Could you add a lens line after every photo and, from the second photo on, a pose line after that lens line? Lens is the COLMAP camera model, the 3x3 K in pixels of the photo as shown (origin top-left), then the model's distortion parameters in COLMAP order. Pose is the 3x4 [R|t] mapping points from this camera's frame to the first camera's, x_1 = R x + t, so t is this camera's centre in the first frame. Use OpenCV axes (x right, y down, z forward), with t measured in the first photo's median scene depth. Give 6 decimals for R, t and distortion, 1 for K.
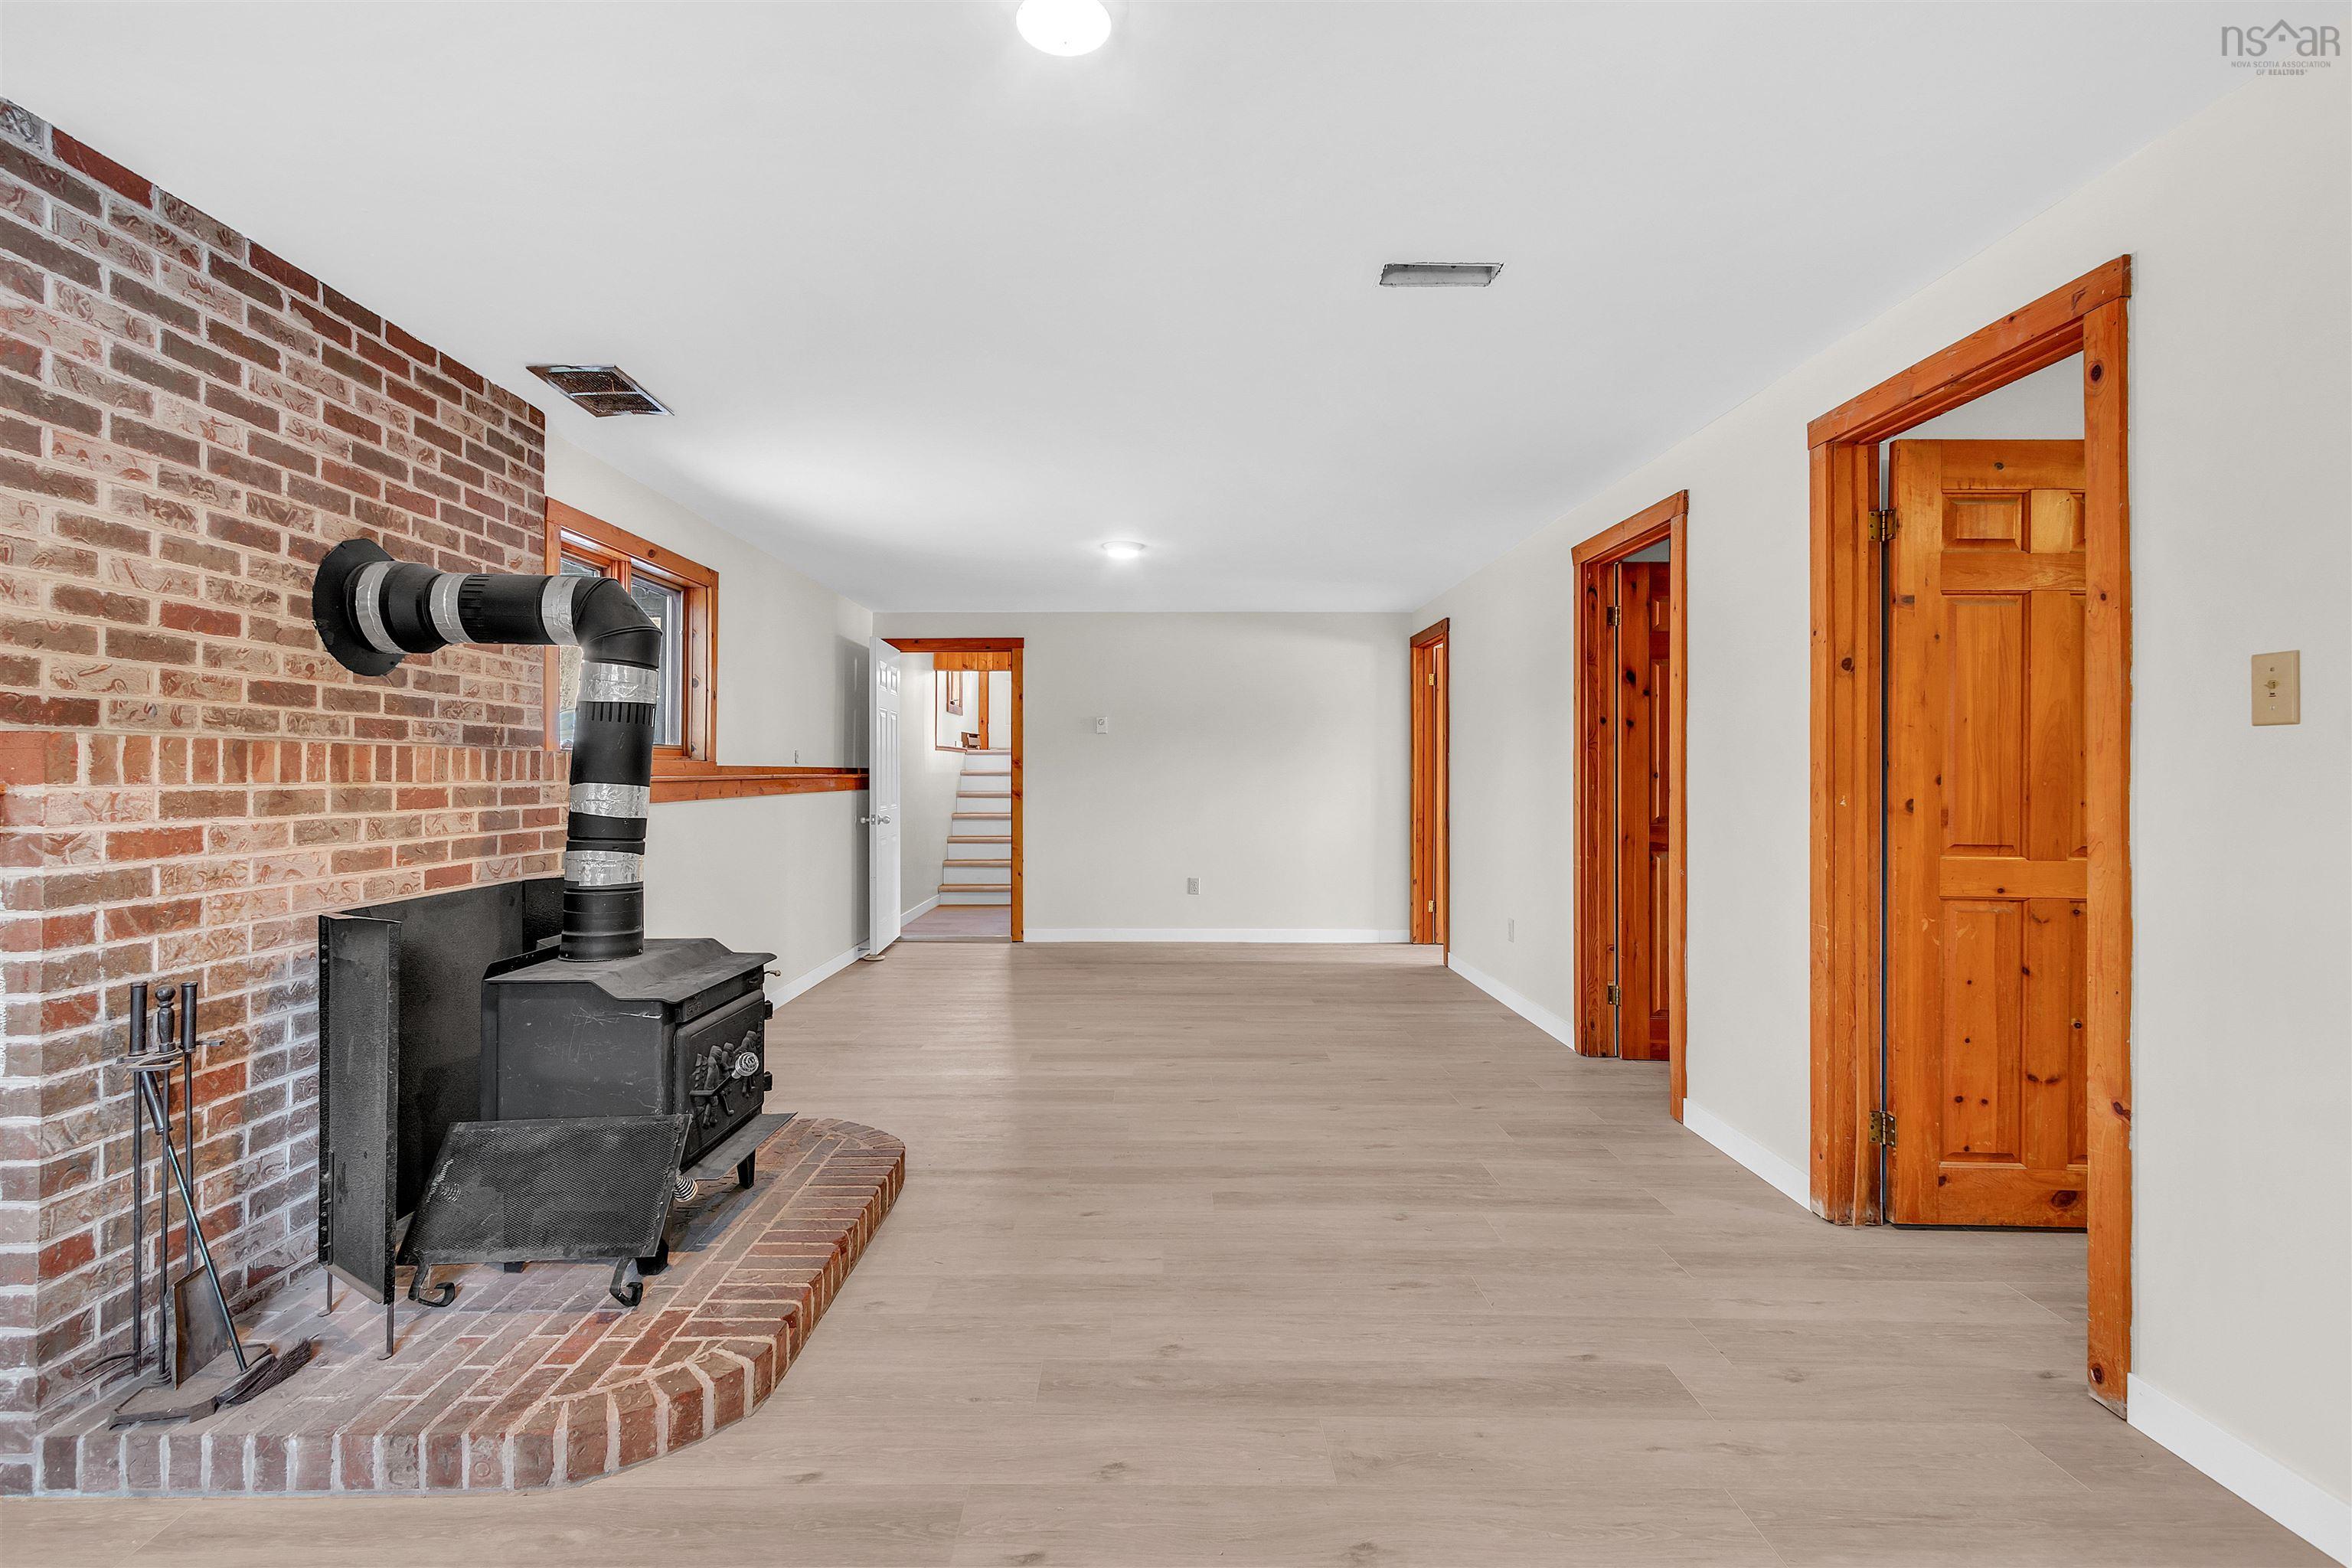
lens RADIAL K [[1081.9, 0, 1166.1], [0, 1081.9, 765.0], [0, 0, 1]] dist [0.007206, -0.000424]
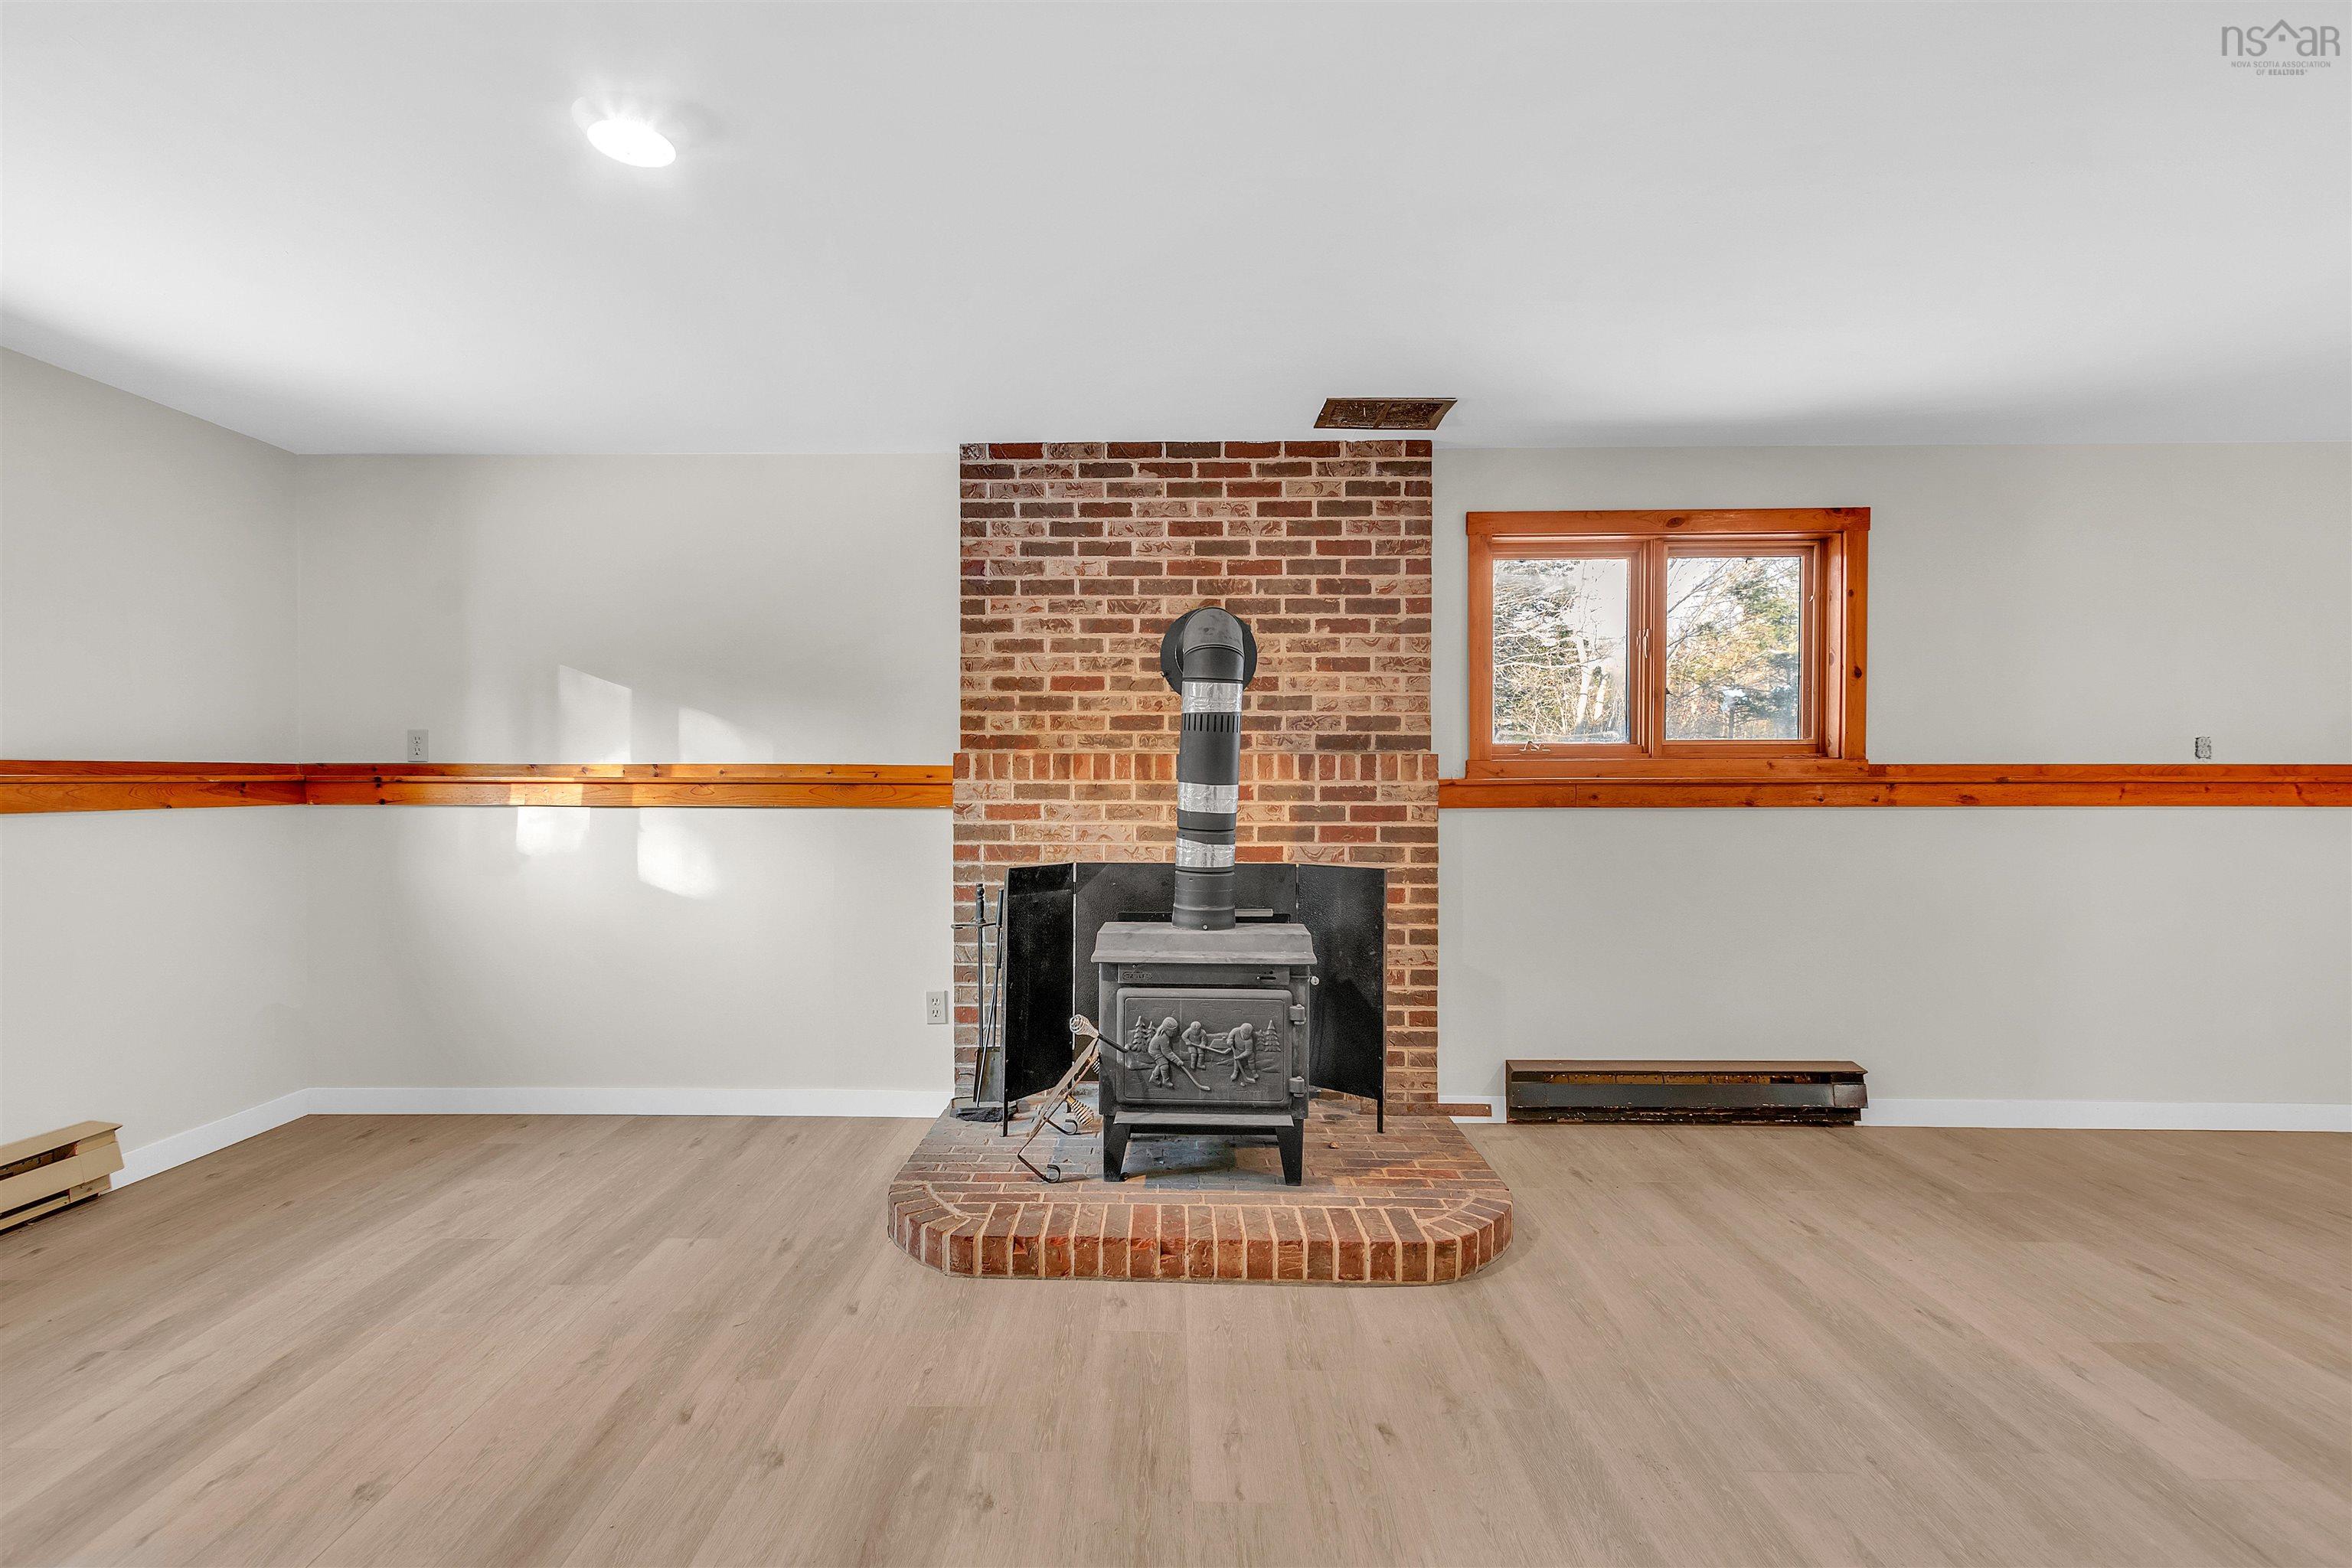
lens RADIAL K [[1089.0, 0, 1173.6], [0, 1089.0, 790.1], [0, 0, 1]] dist [0.000398, 0.000026]
pose [[-0.030485, 0.010879, -0.999476, 0.753793], [0.006370, 0.999923, 0.010690, 0.014706], [0.999515, -0.006041, -0.030552, 1.119041]]
